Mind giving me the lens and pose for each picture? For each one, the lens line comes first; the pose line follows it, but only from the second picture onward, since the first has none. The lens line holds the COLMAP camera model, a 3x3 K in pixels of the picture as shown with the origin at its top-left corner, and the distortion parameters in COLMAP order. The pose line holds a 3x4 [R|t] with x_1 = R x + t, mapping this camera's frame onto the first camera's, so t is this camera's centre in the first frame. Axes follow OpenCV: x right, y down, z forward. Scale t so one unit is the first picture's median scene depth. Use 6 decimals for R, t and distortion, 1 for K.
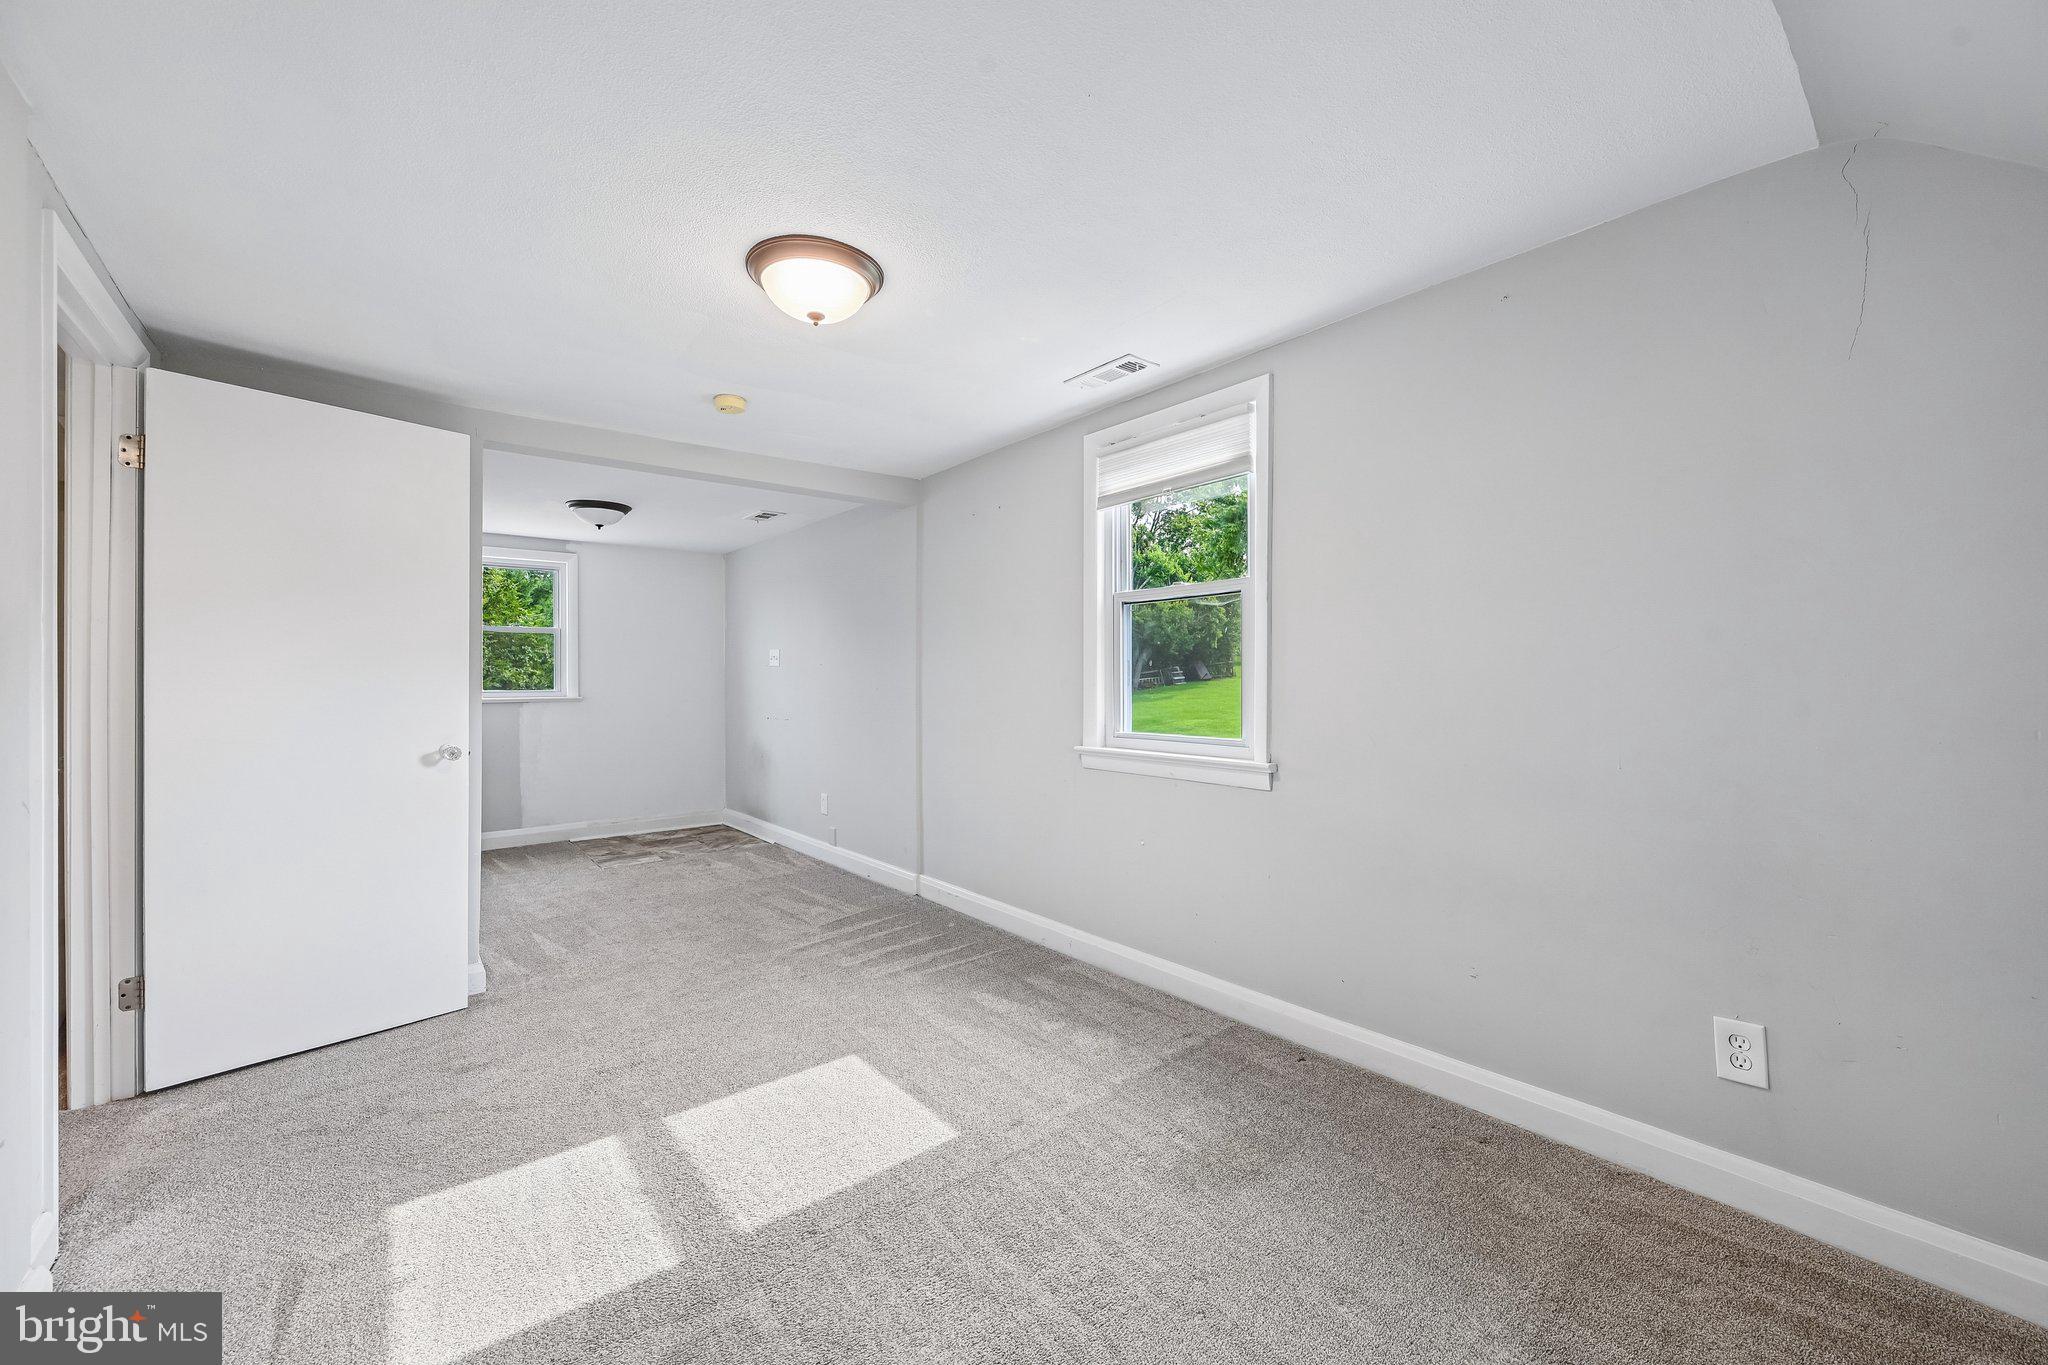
lens RADIAL K [[808.7, 0, 1035.8], [0, 808.7, 691.5], [0, 0, 1]] dist [0.001314, 0.000876]
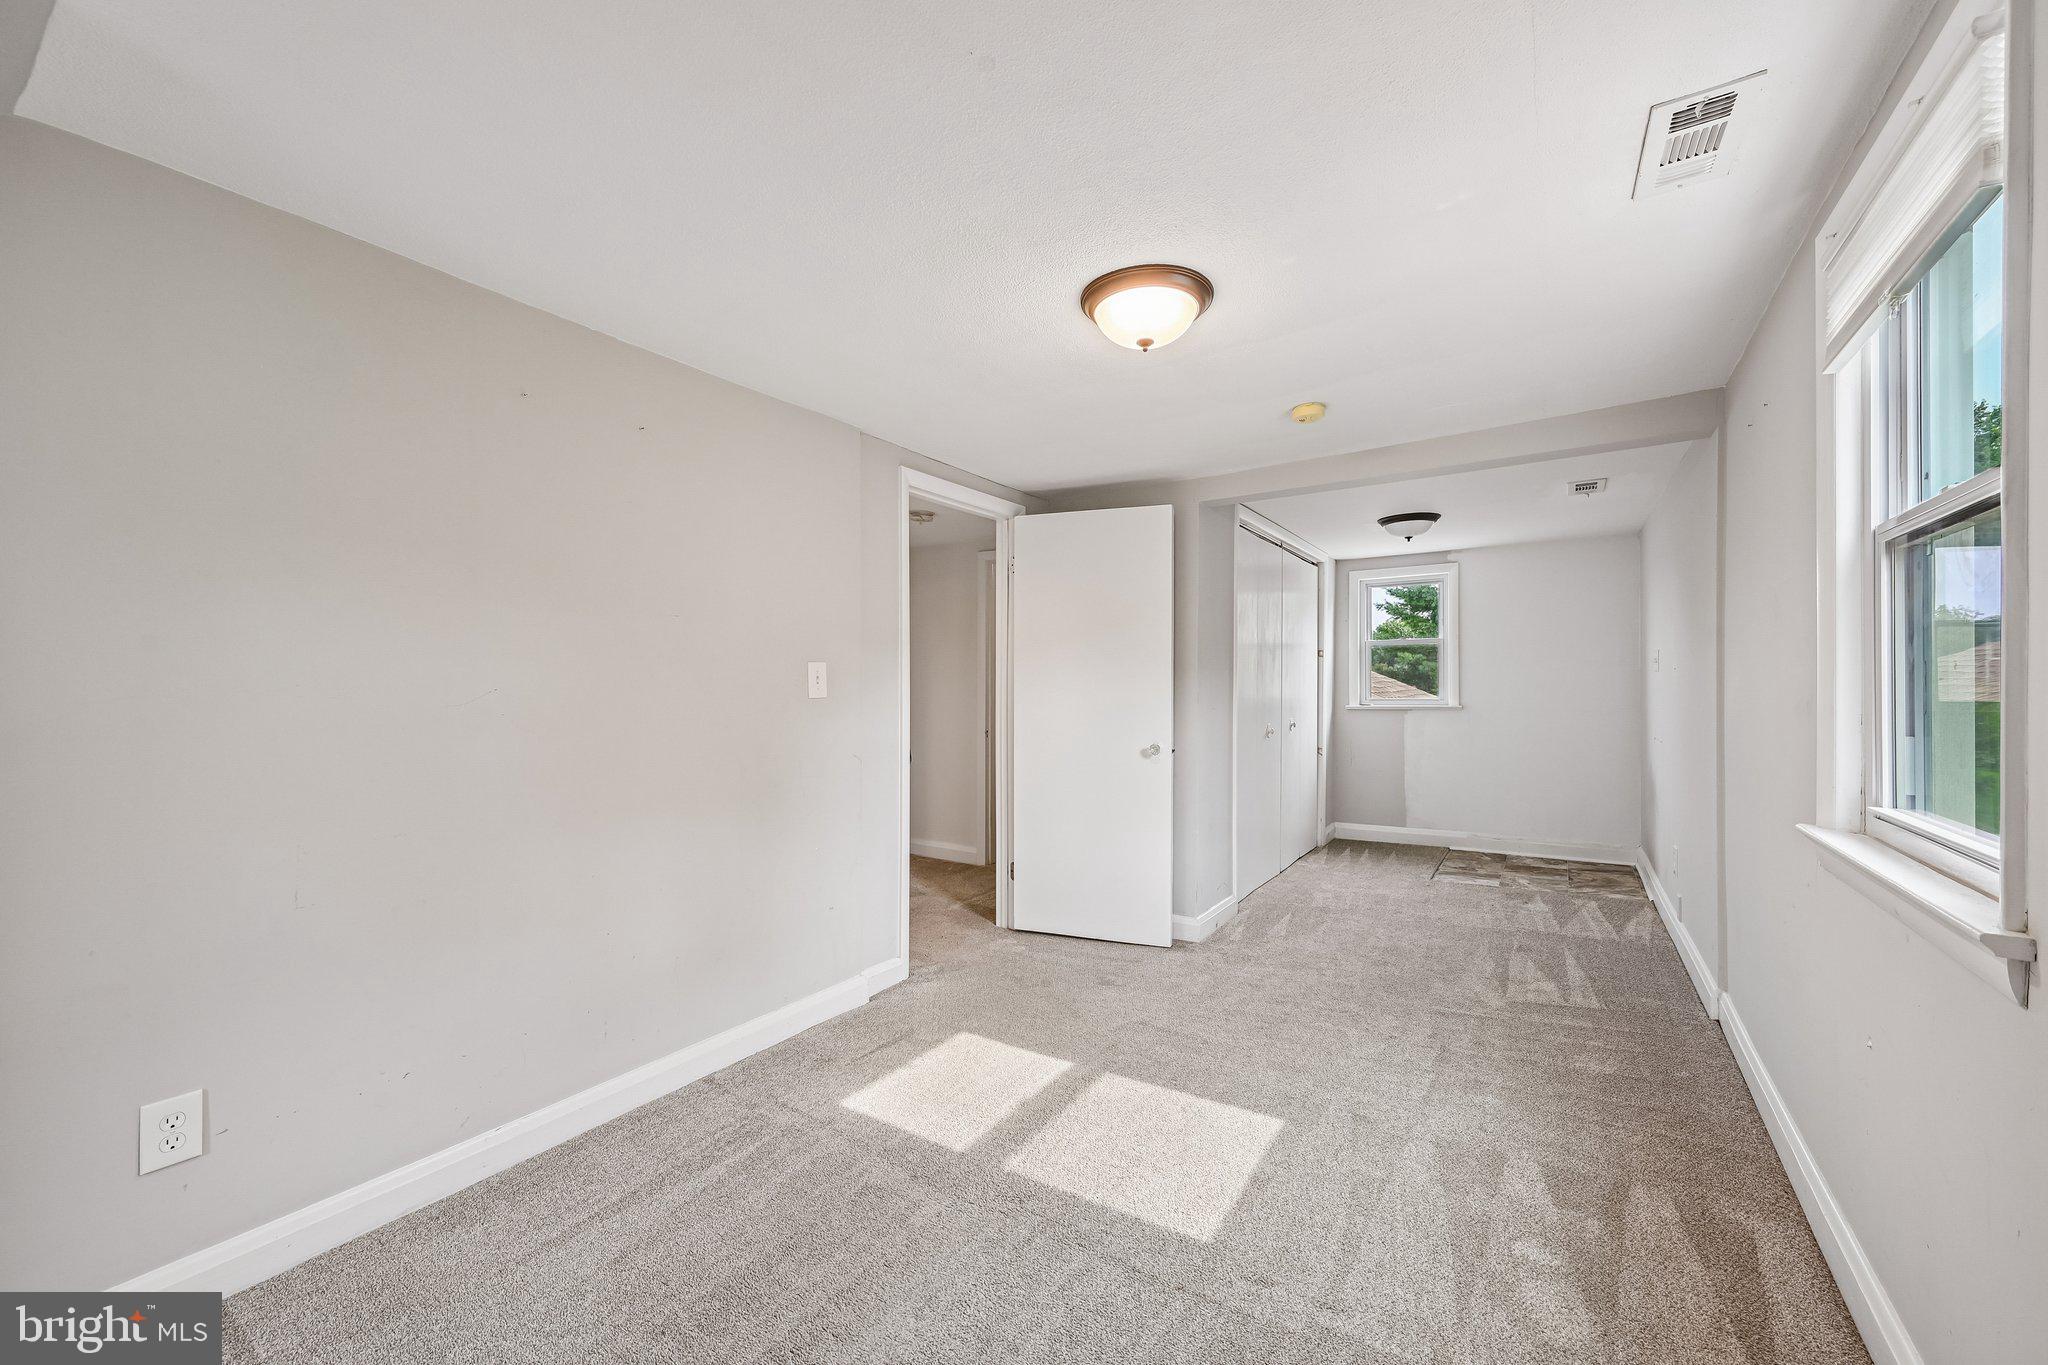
lens RADIAL K [[808.7, 0, 1030.4], [0, 808.7, 688.3], [0, 0, 1]] dist [0.001314, 0.000876]
pose [[0.299881, 0.001225, -0.953976, 0.430080], [-0.006651, 0.999978, -0.000807, -0.019467], [0.953953, 0.006587, 0.299882, 0.369350]]
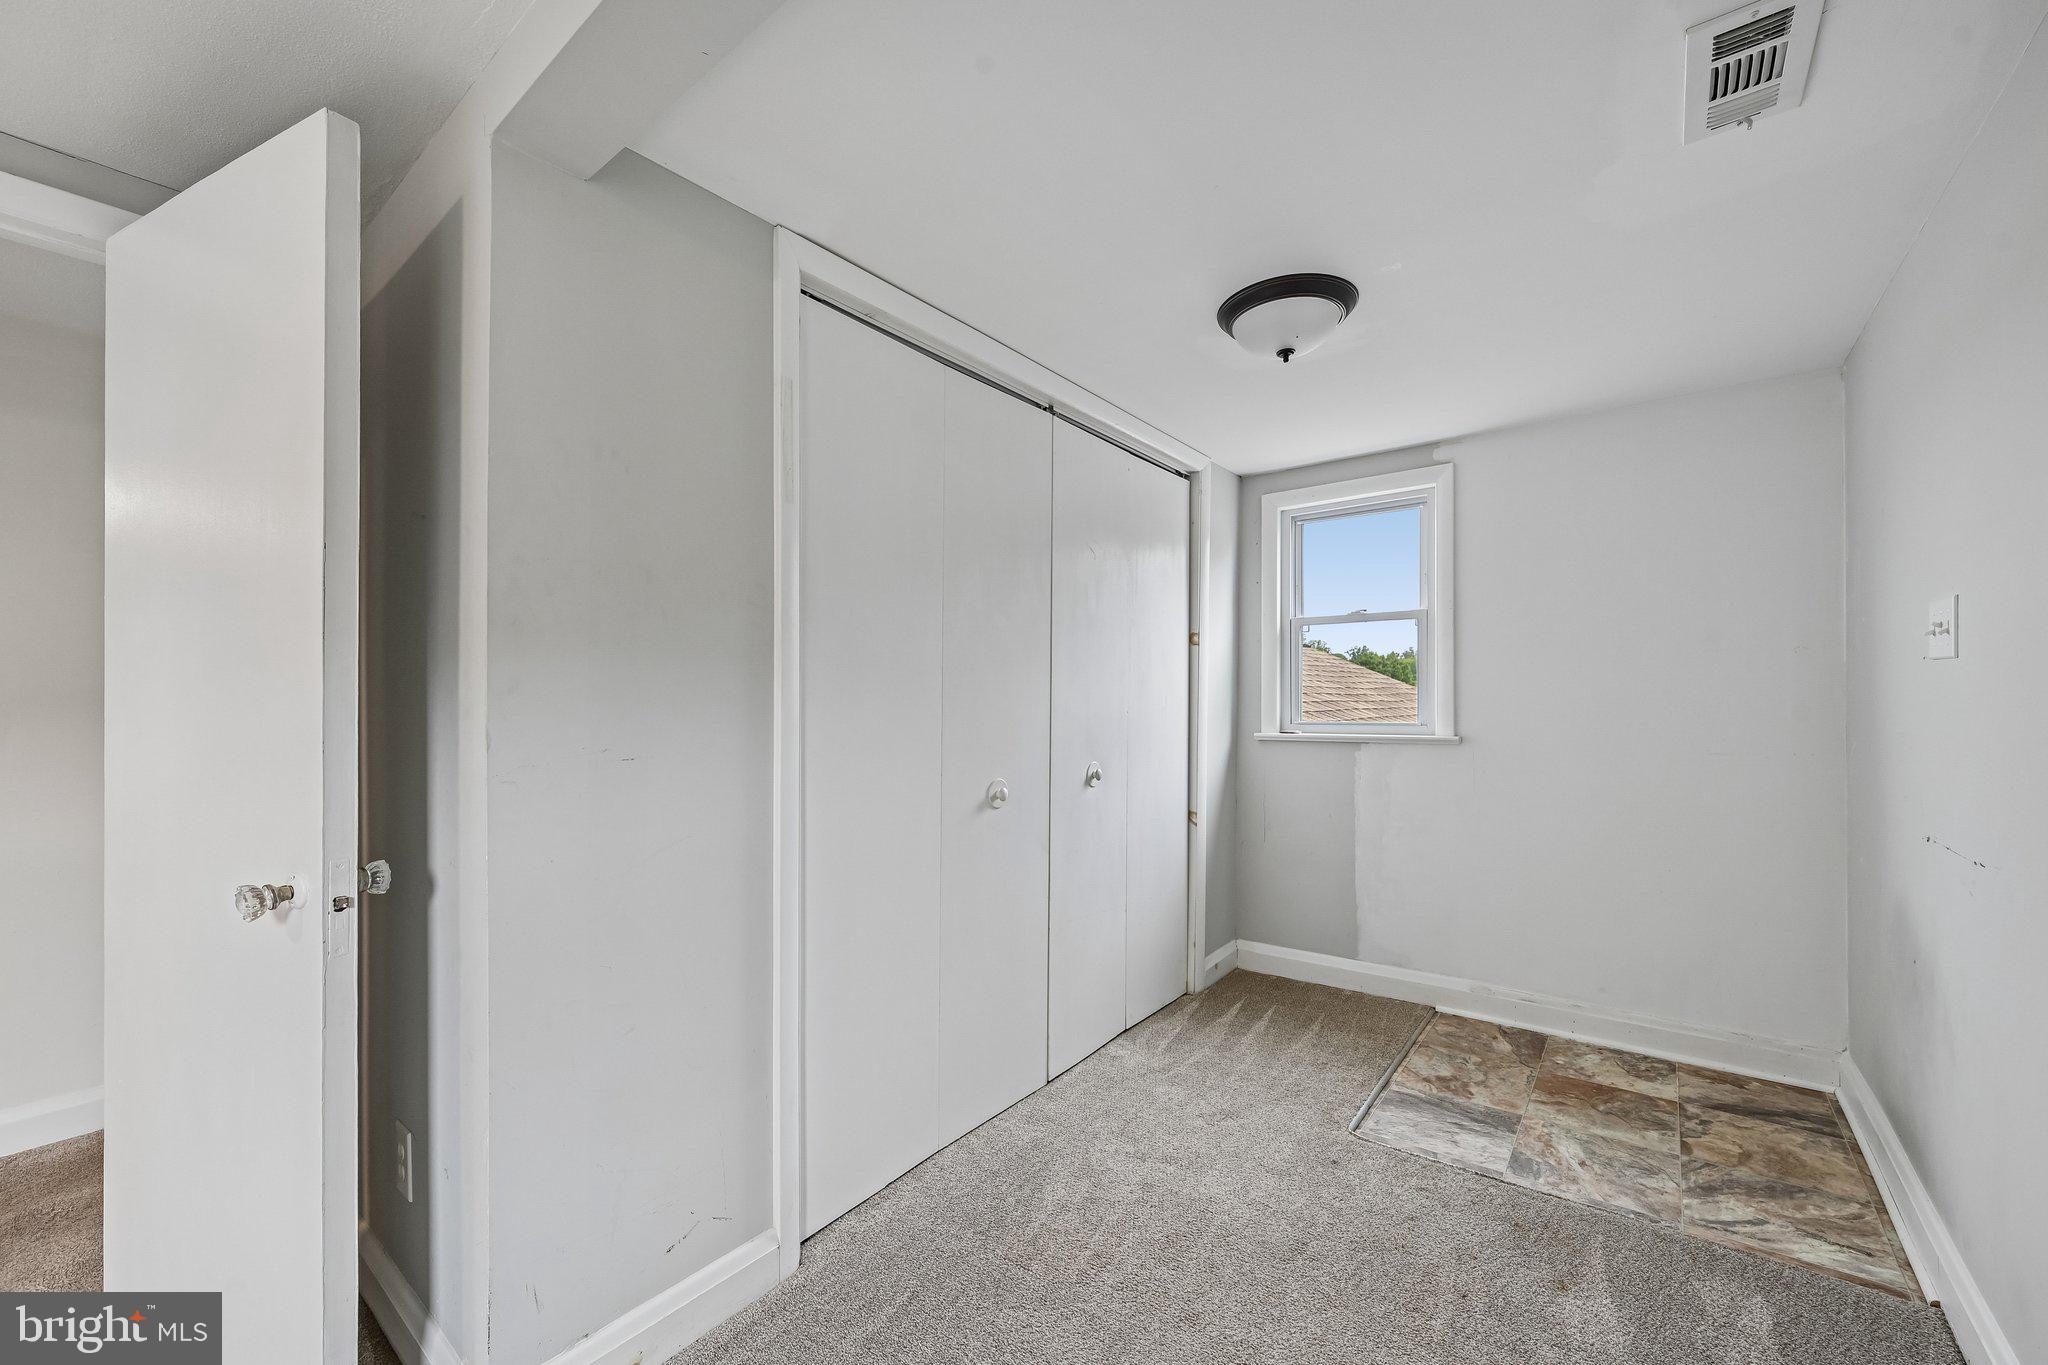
lens RADIAL K [[808.7, 0, 1028.2], [0, 808.7, 700.1], [0, 0, 1]] dist [0.001314, 0.000876]
pose [[0.219217, 0.000936, -0.975676, -0.221559], [-0.008927, 0.999960, -0.001047, -0.026117], [0.975635, 0.008939, 0.219217, 1.163925]]
